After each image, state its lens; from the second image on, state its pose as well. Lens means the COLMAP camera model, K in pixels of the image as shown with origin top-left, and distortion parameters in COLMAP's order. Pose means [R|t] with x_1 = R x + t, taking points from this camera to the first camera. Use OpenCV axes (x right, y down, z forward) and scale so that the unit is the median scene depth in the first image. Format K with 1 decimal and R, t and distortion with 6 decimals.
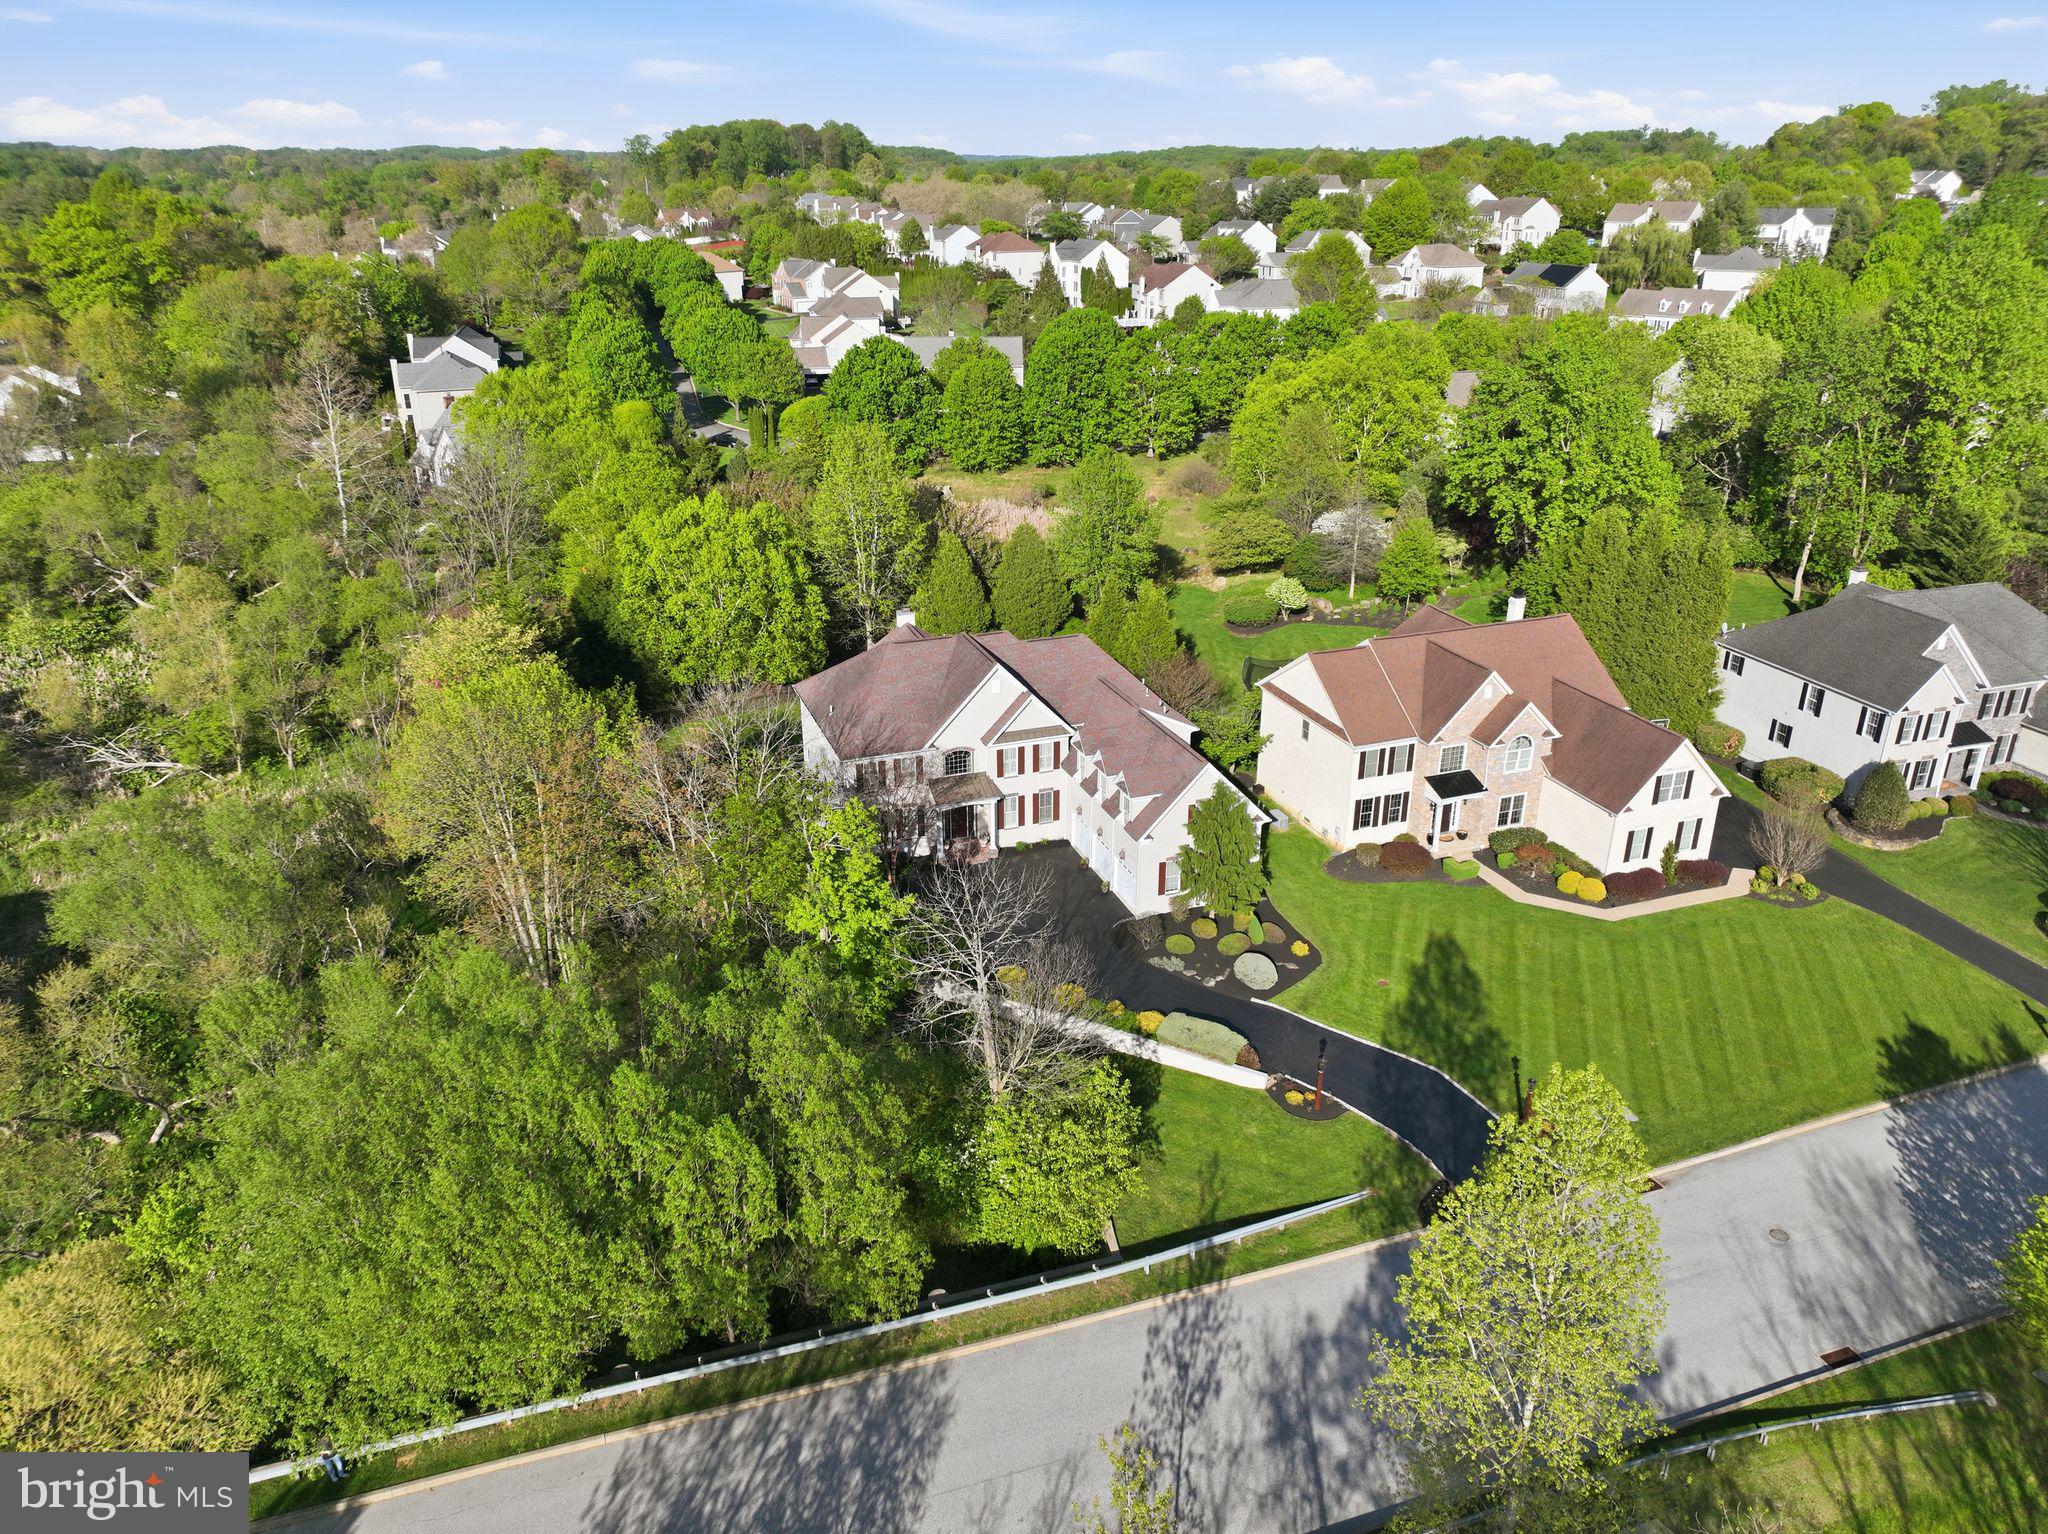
lens RADIAL K [[1440.3, 0, 1020.3], [0, 1440.3, 764.2], [0, 0, 1]] dist [-0.004736, 0.021881]
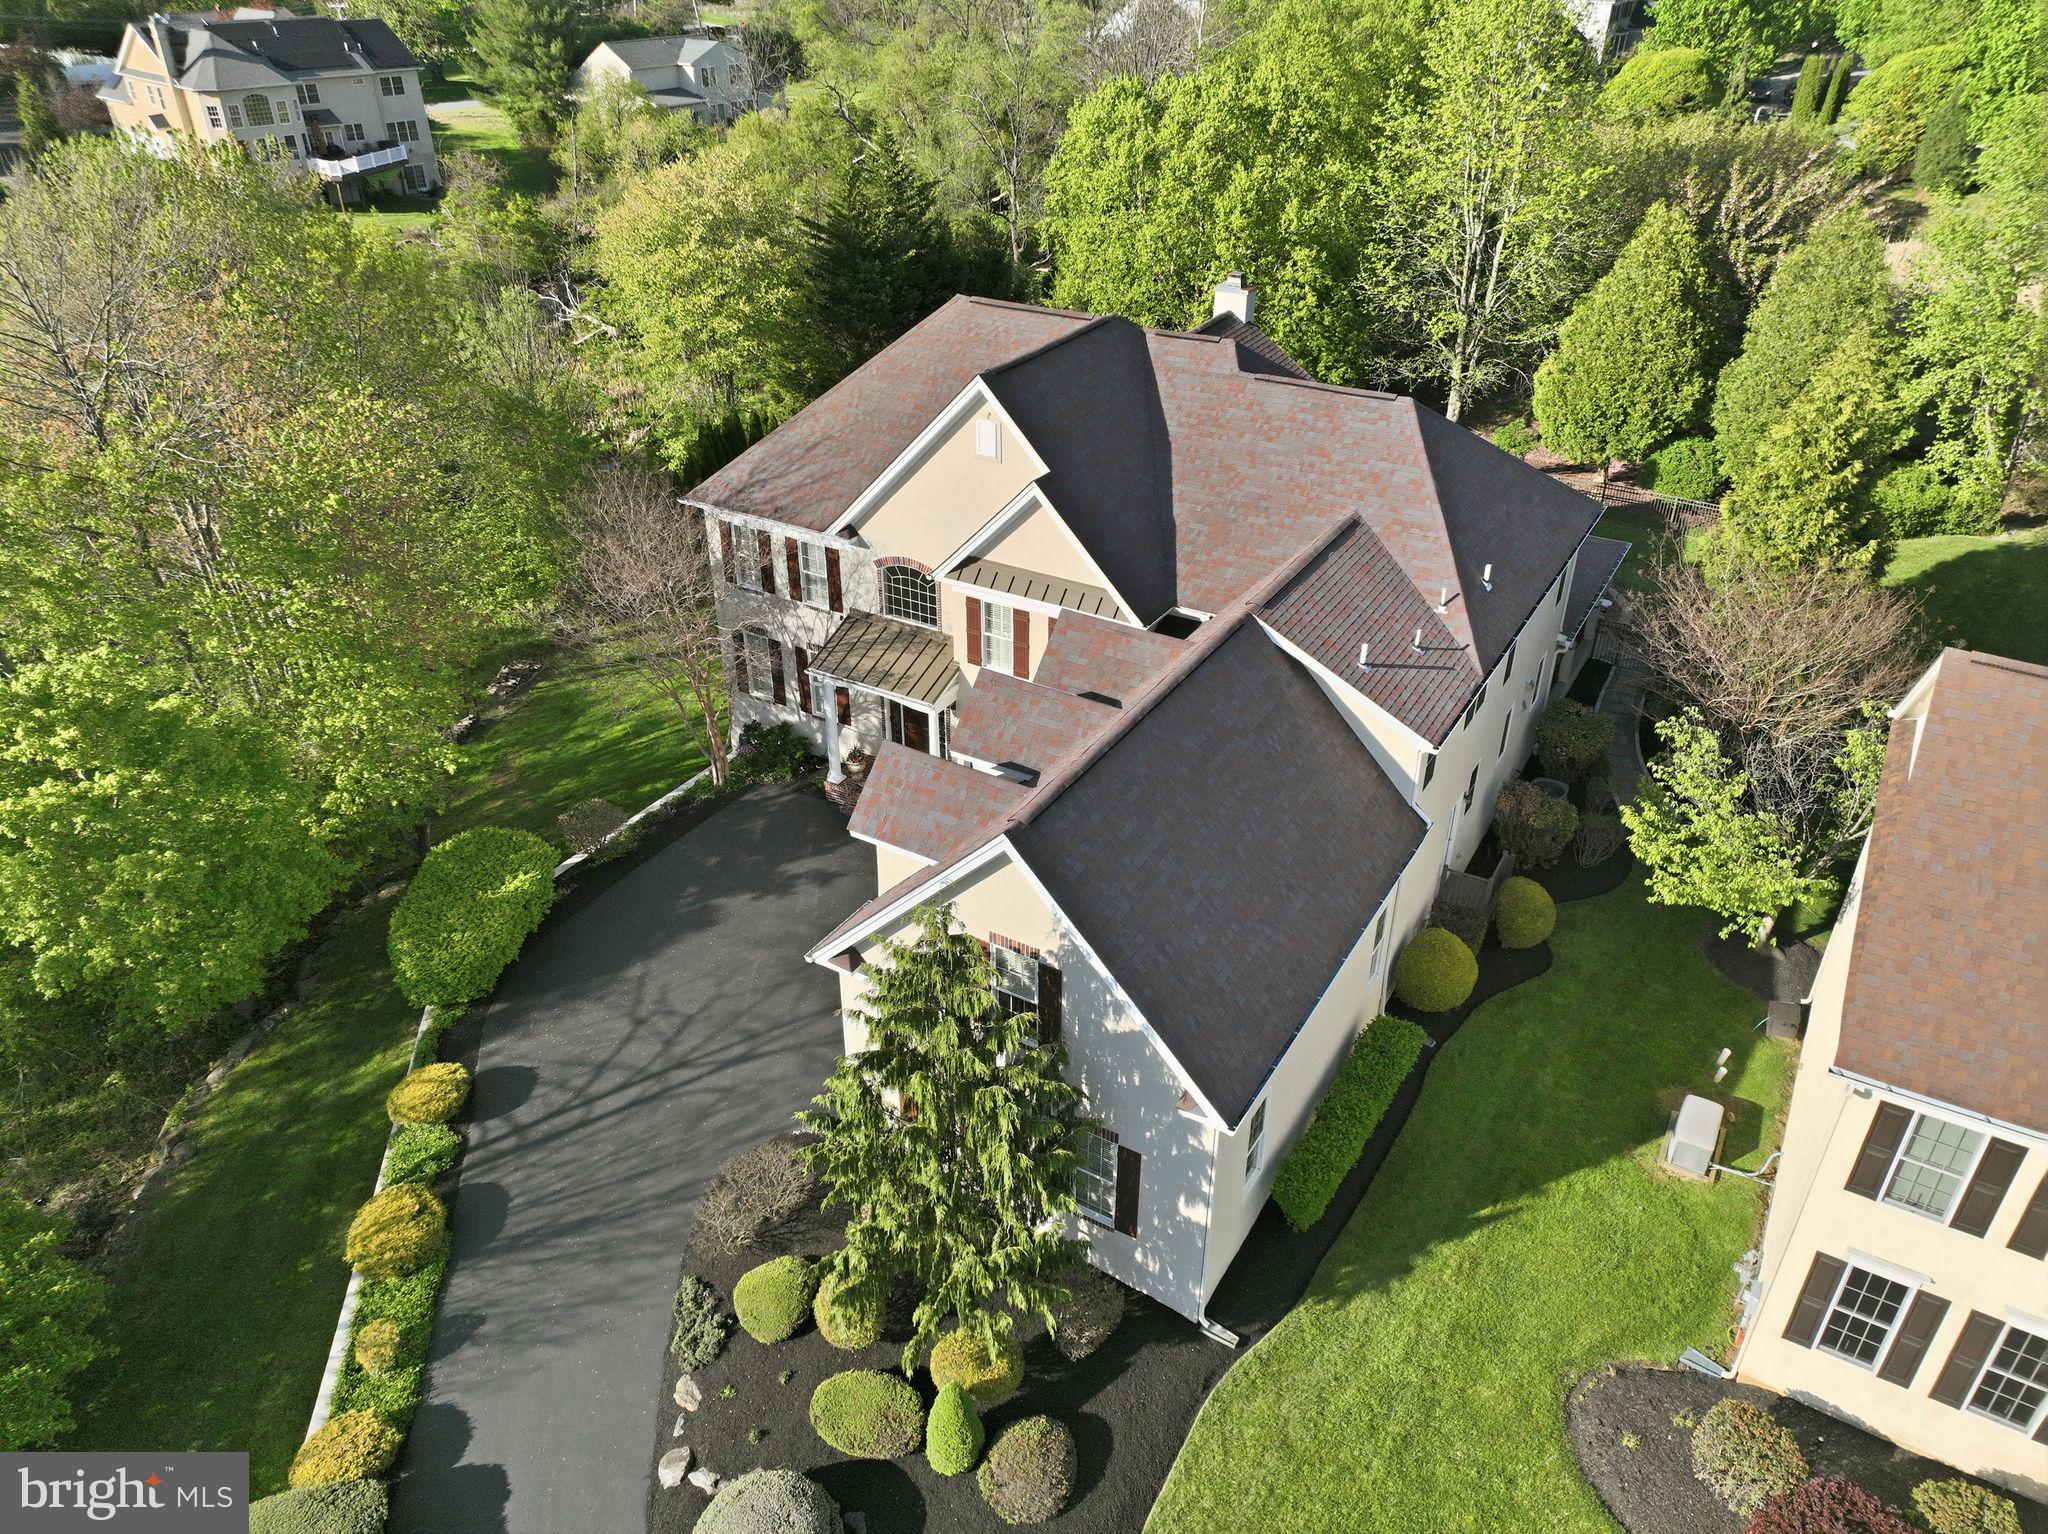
lens RADIAL K [[1440.3, 0, 1020.3], [0, 1440.3, 764.2], [0, 0, 1]] dist [-0.004736, 0.021881]
pose [[0.629062, 0.403671, -0.664327, 0.279117], [-0.299924, 0.914465, 0.271662, -0.080504], [0.717166, 0.028356, 0.696326, 0.719887]]
